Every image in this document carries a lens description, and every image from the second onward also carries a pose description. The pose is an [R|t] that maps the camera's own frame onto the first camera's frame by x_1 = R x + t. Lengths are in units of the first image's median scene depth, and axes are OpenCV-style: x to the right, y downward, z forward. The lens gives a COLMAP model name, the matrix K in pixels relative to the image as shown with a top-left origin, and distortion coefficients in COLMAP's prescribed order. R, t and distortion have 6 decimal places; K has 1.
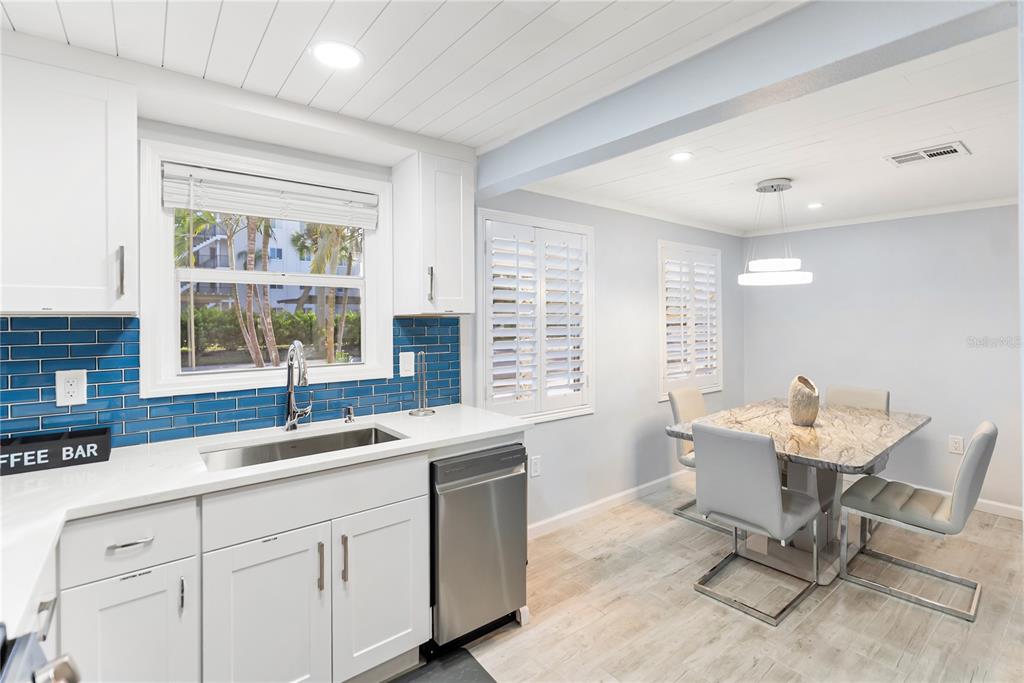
lens RADIAL K [[477.3, 0, 496.4], [0, 477.3, 317.7], [0, 0, 1]] dist [-0.001817, 0.001642]
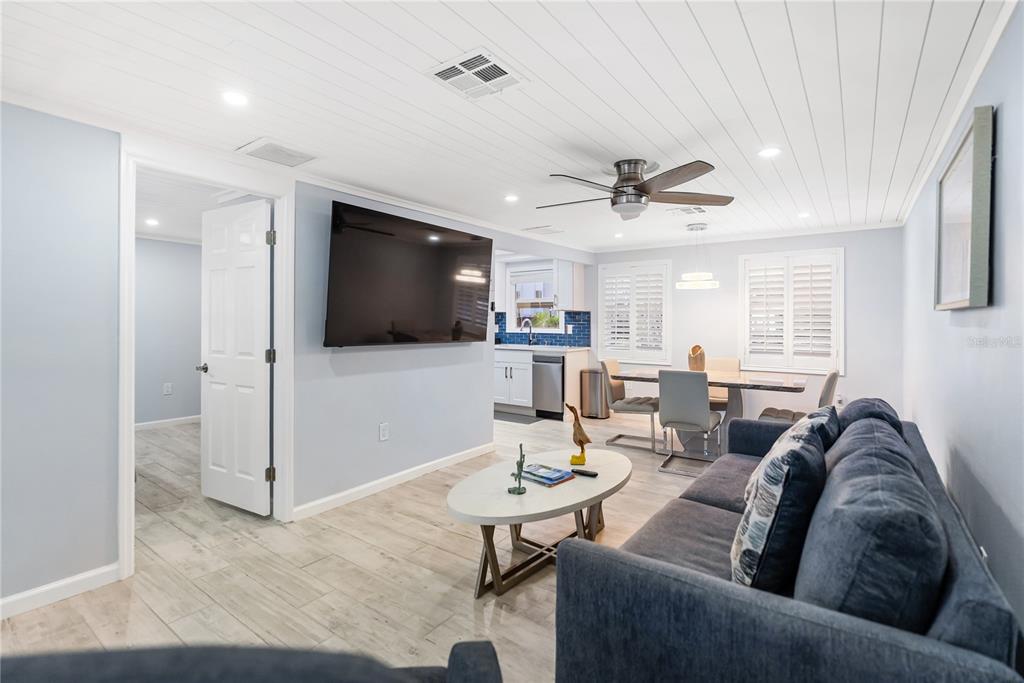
lens RADIAL K [[477.3, 0, 491.1], [0, 477.3, 318.6], [0, 0, 1]] dist [-0.001817, 0.001642]
pose [[0.287766, -0.018056, -0.957531, 2.168251], [-0.014948, 0.999616, -0.023342, 0.106045], [0.957584, 0.021030, 0.287385, -0.152621]]
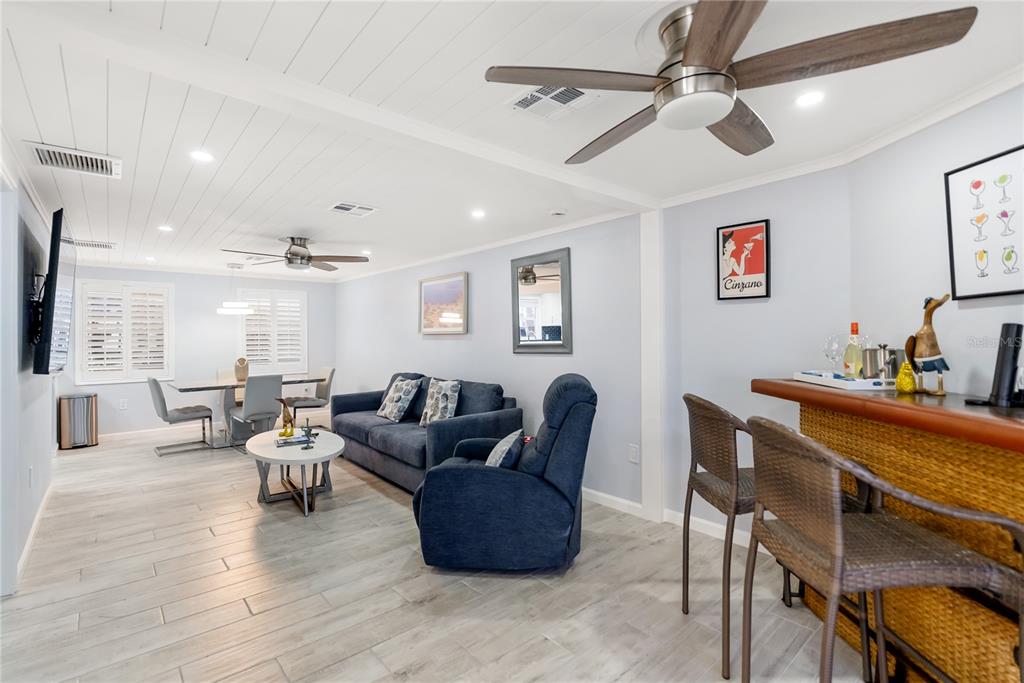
lens RADIAL K [[477.3, 0, 504.6], [0, 477.3, 336.6], [0, 0, 1]] dist [-0.001817, 0.001642]
pose [[0.998258, -0.022846, 0.054401, 1.839873], [0.023640, 0.999623, -0.013999, 0.110598], [-0.054061, 0.015260, 0.998421, -1.281127]]
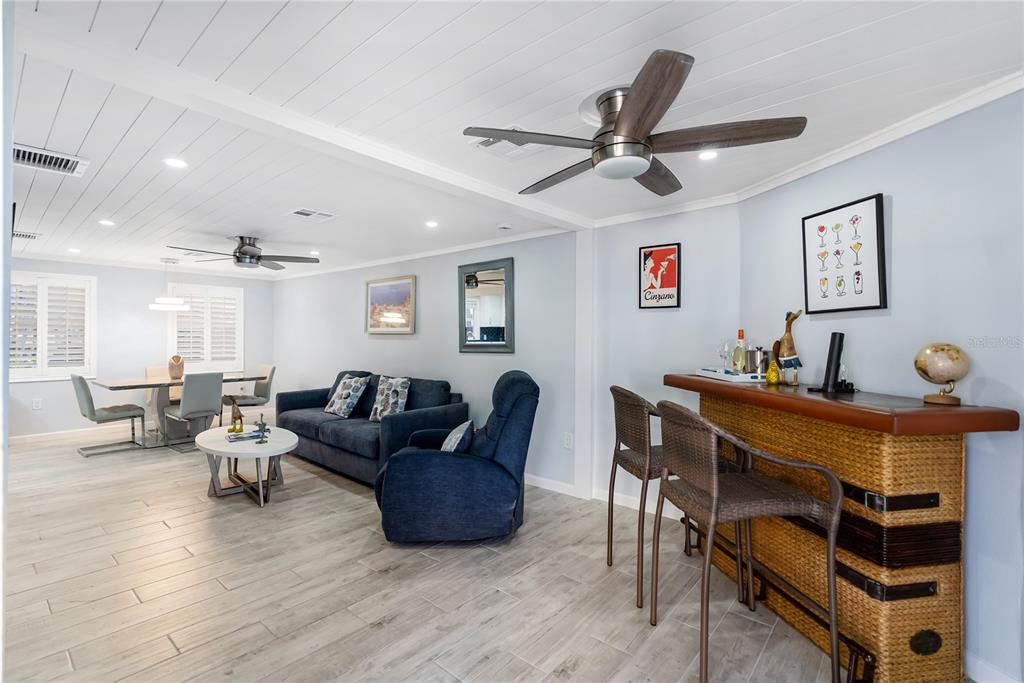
lens RADIAL K [[477.3, 0, 505.3], [0, 477.3, 340.8], [0, 0, 1]] dist [-0.001817, 0.001642]
pose [[0.980705, -0.012465, 0.195096, 1.778244], [0.013308, 0.999907, -0.003007, 0.109799], [-0.195041, 0.005546, 0.980780, -1.417371]]
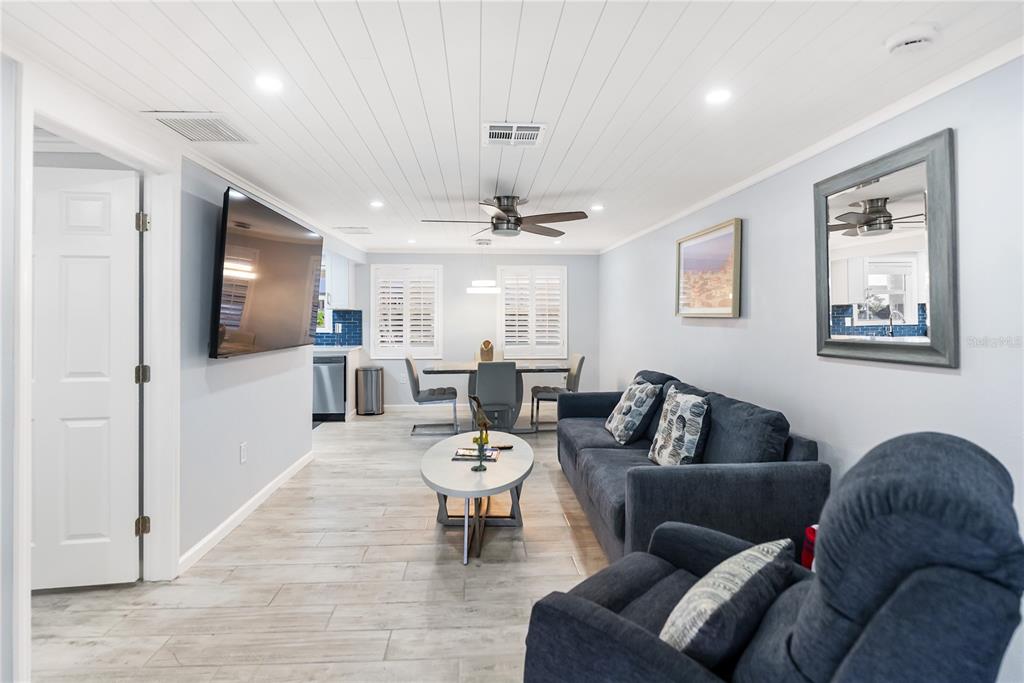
lens RADIAL K [[497.5, 0, 496.2], [0, 497.5, 313.9], [0, 0, 1]] dist [0.000497, 0.000907]
pose [[0.828053, -0.016626, -0.560404, 1.984579], [0.002770, 0.999669, -0.025565, 0.089835], [0.560644, 0.019617, 0.827825, -0.742555]]
